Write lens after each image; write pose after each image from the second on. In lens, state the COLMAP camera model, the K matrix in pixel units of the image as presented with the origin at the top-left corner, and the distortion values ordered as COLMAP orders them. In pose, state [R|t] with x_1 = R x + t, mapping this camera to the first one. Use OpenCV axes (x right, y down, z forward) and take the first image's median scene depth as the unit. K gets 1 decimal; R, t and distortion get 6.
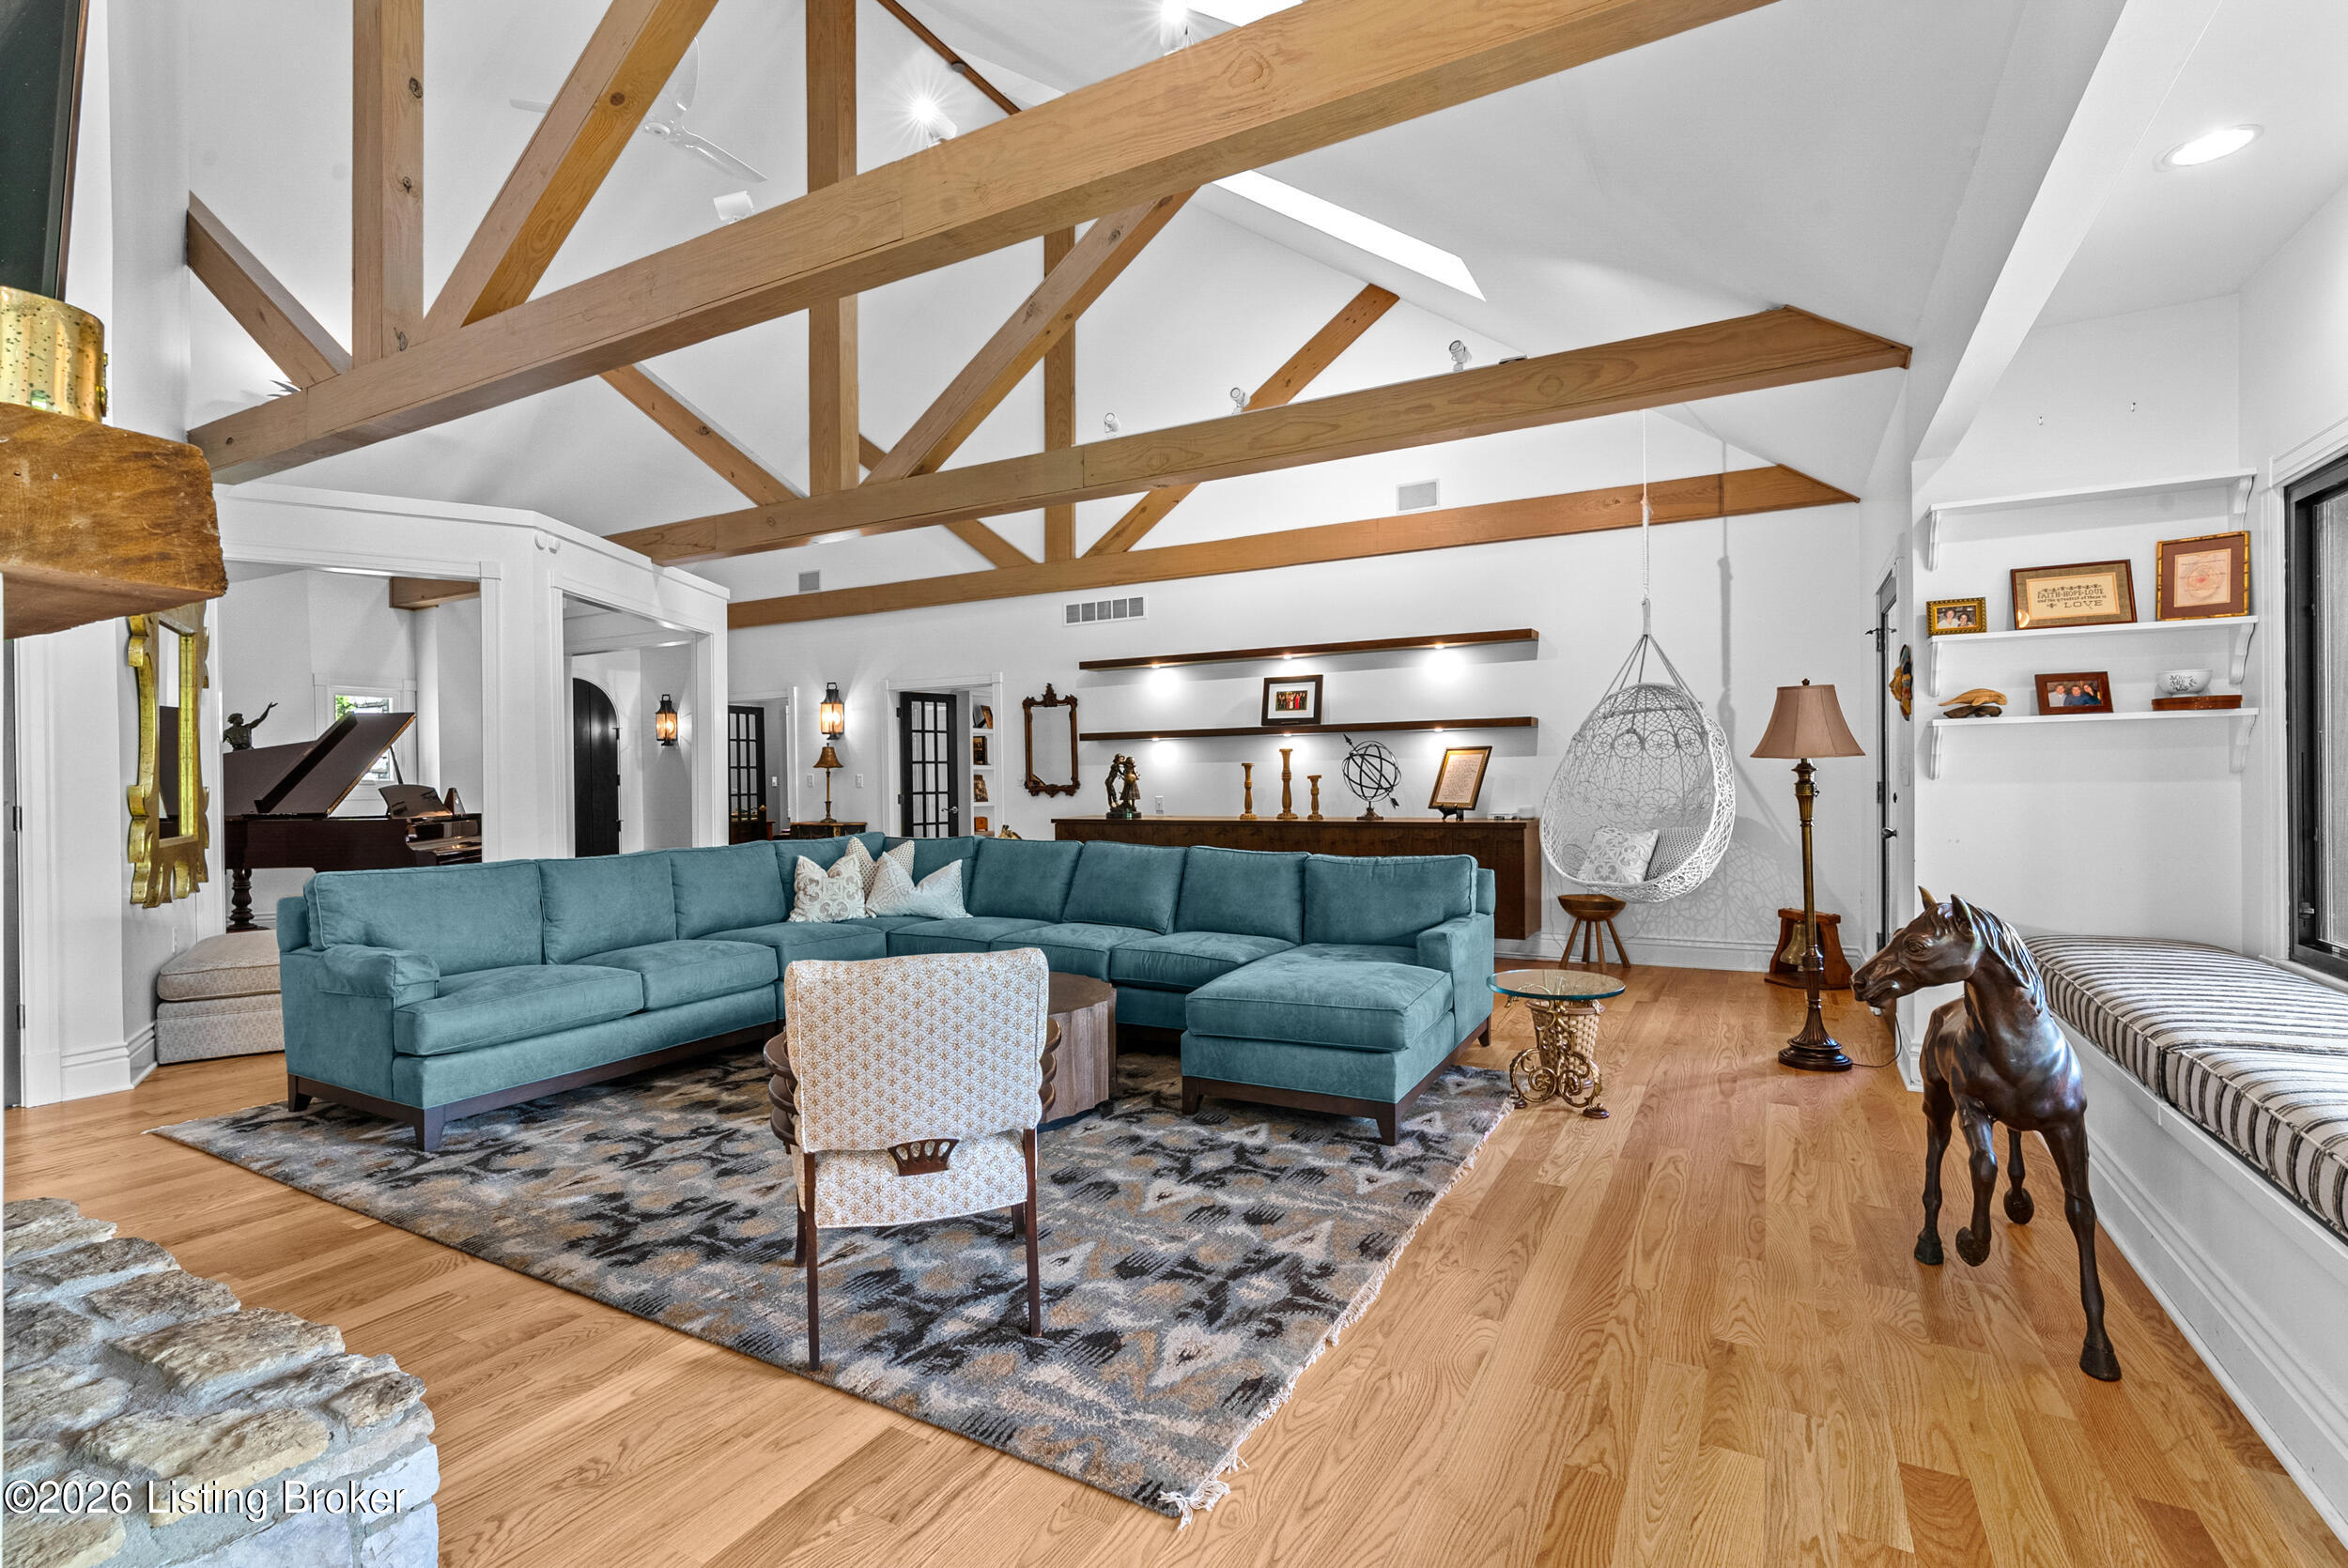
lens RADIAL K [[1067.7, 0, 1182.1], [0, 1067.7, 774.5], [0, 0, 1]] dist [-0.006515, 0.003010]
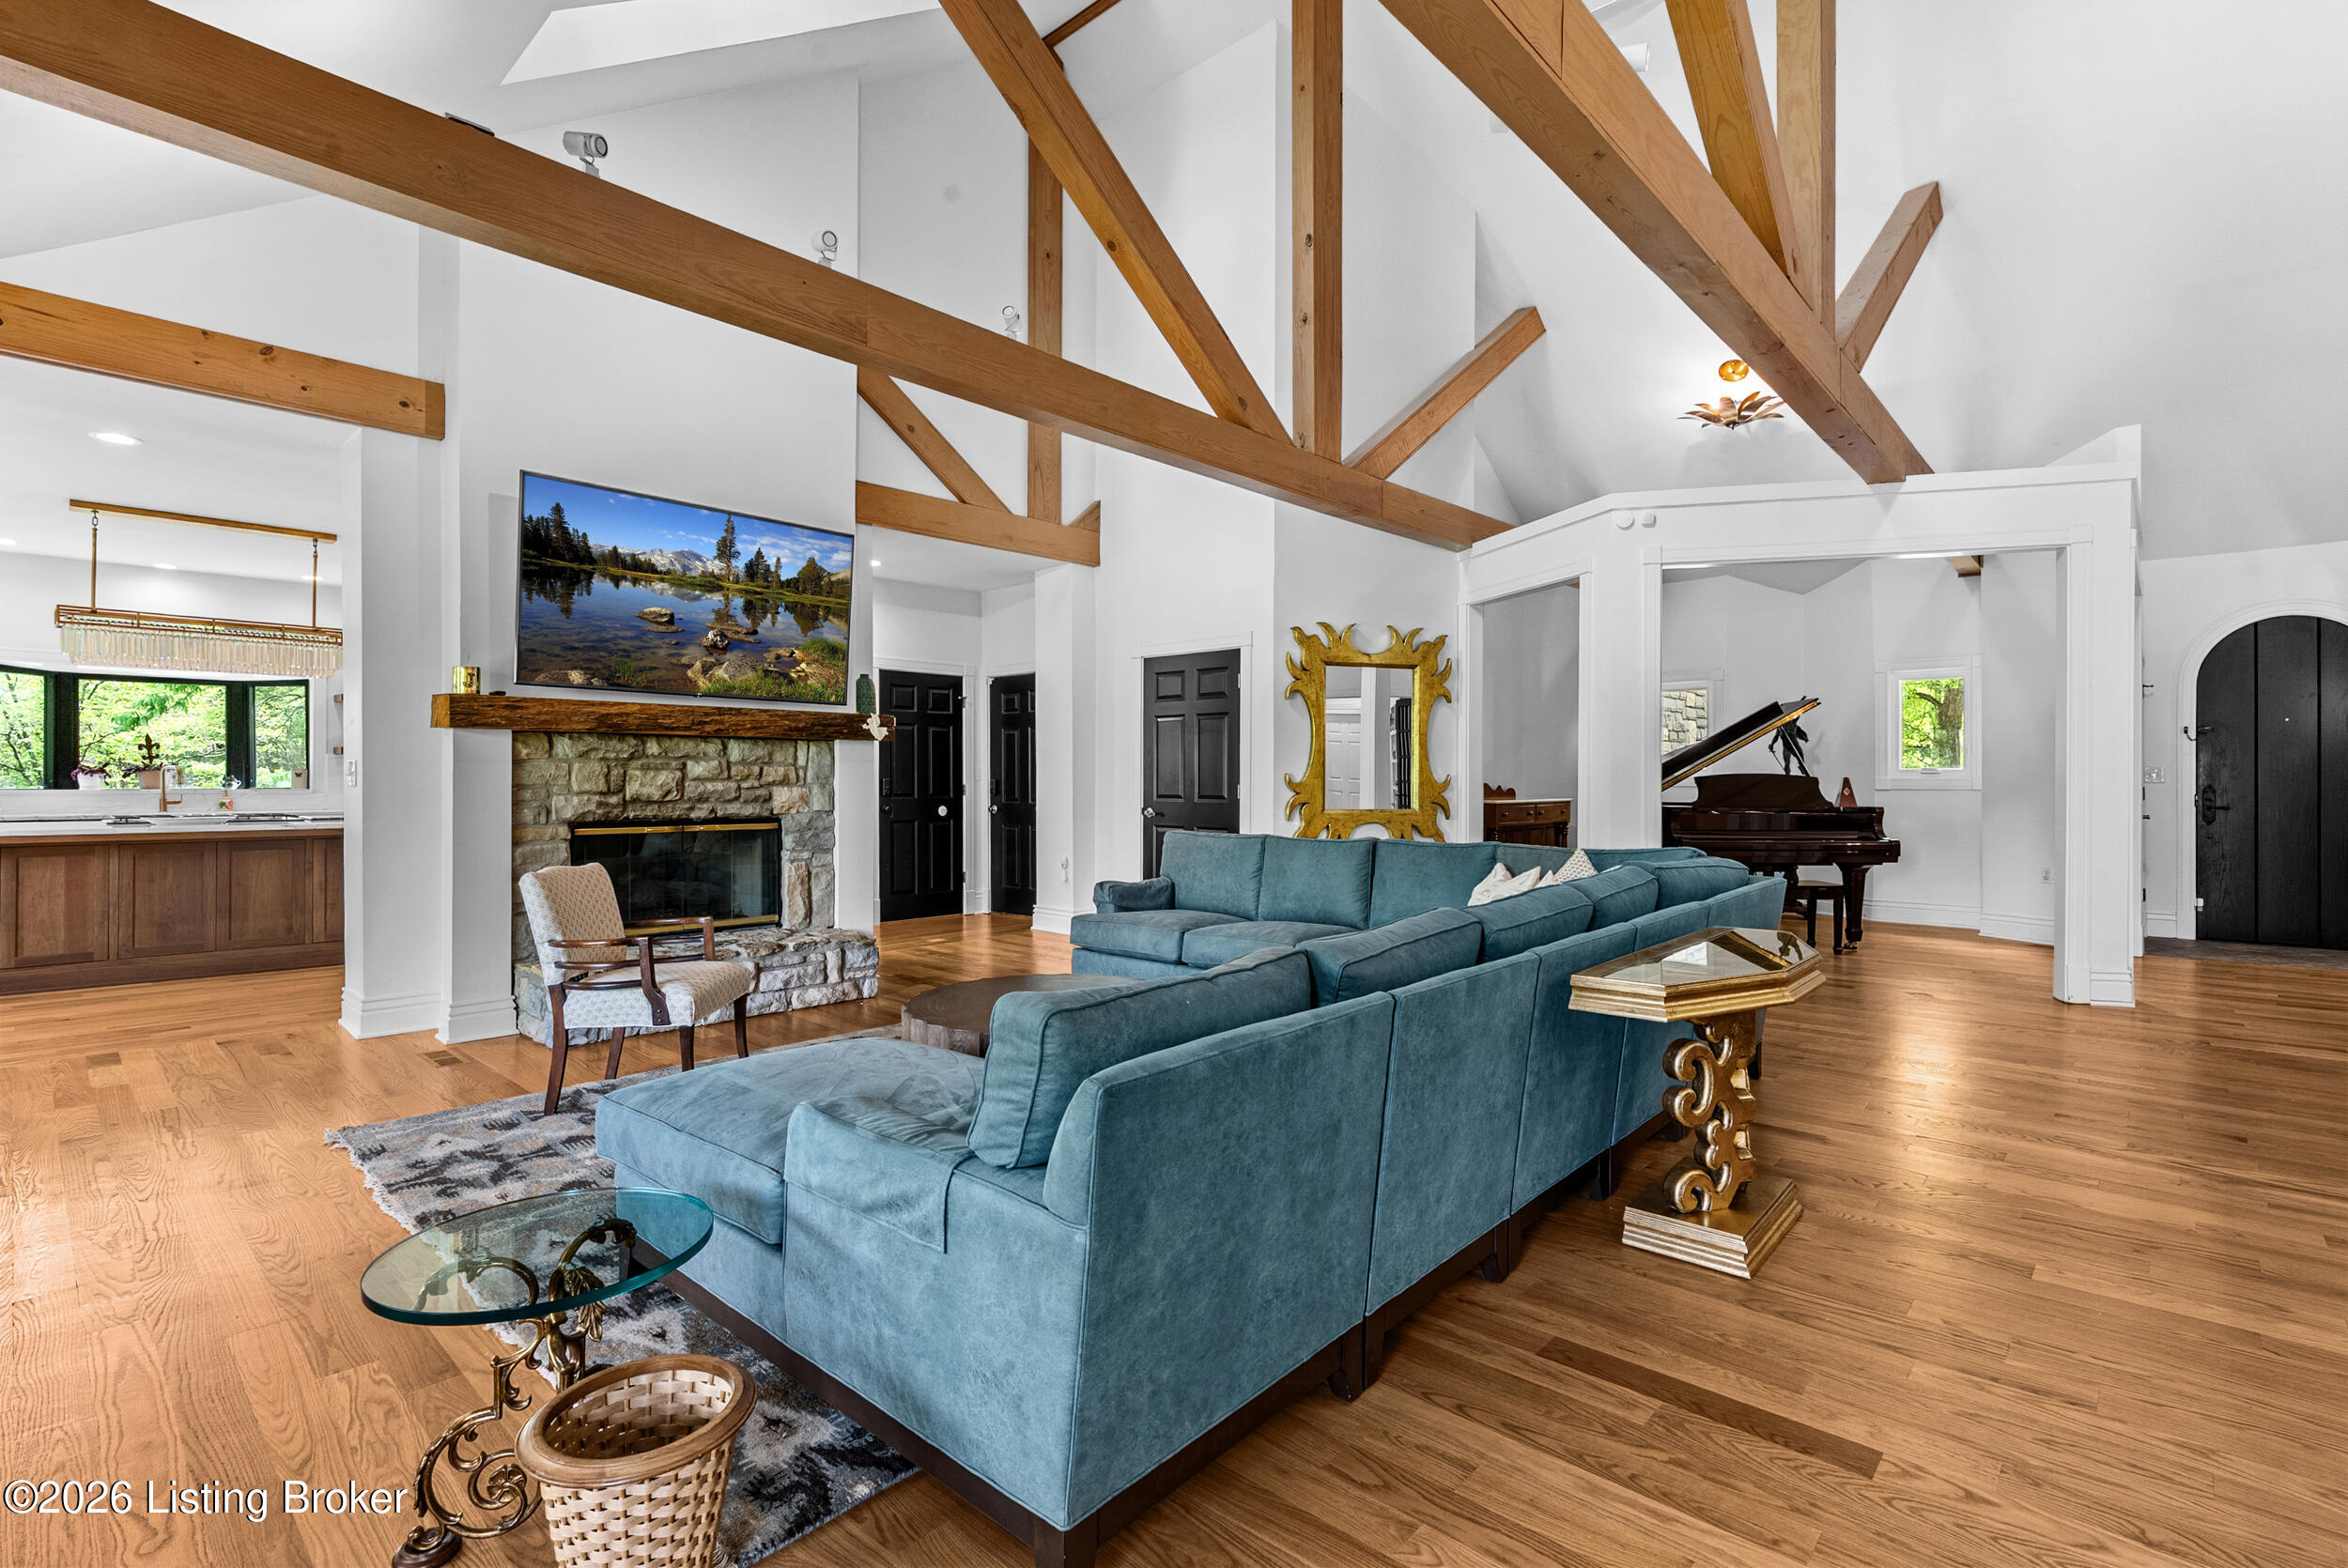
lens RADIAL K [[1067.7, 0, 1177.6], [0, 1067.7, 792.4], [0, 0, 1]] dist [-0.006515, 0.003010]
pose [[-0.241046, 0.022145, -0.970261, 0.371141], [0.006652, 0.999754, 0.021166, 0.001995], [0.970491, -0.001352, -0.241134, 0.718872]]
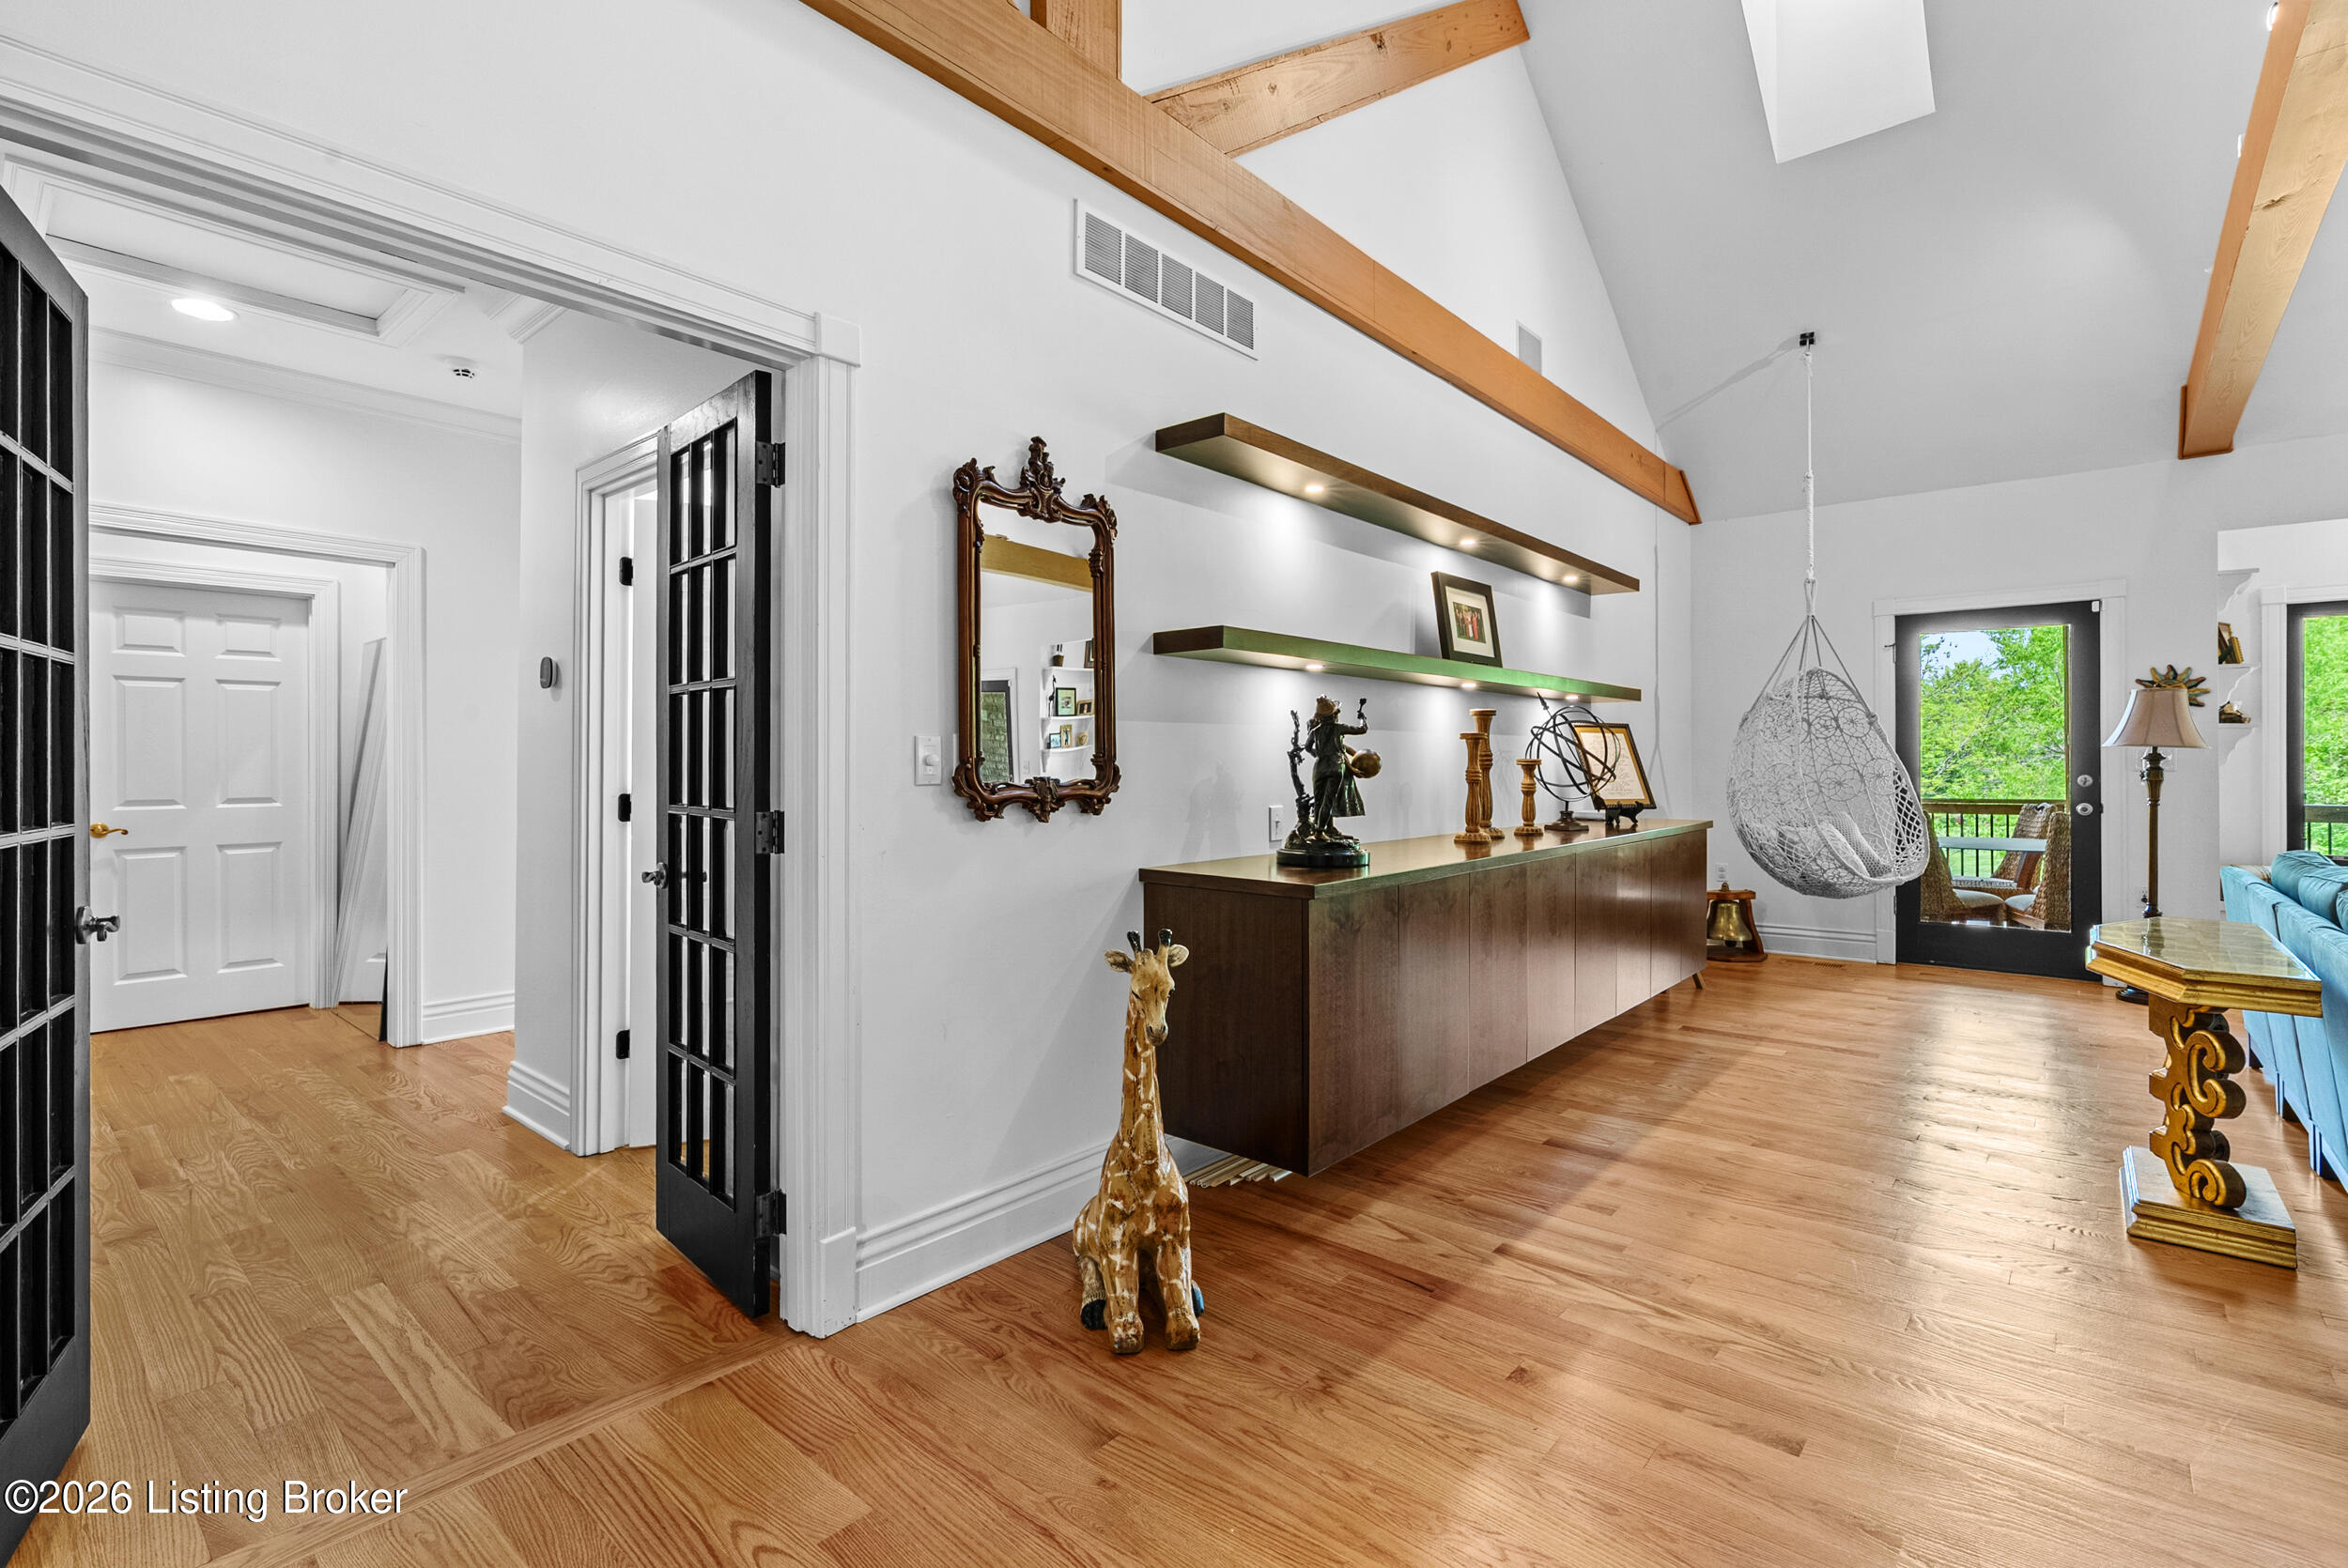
lens RADIAL K [[1067.7, 0, 1183.0], [0, 1067.7, 760.5], [0, 0, 1]] dist [-0.006515, 0.003010]
pose [[0.210760, 0.013557, 0.977444, -0.495205], [-0.002054, 0.999908, -0.013426, 0.010017], [-0.977536, 0.000822, 0.210768, 1.094174]]
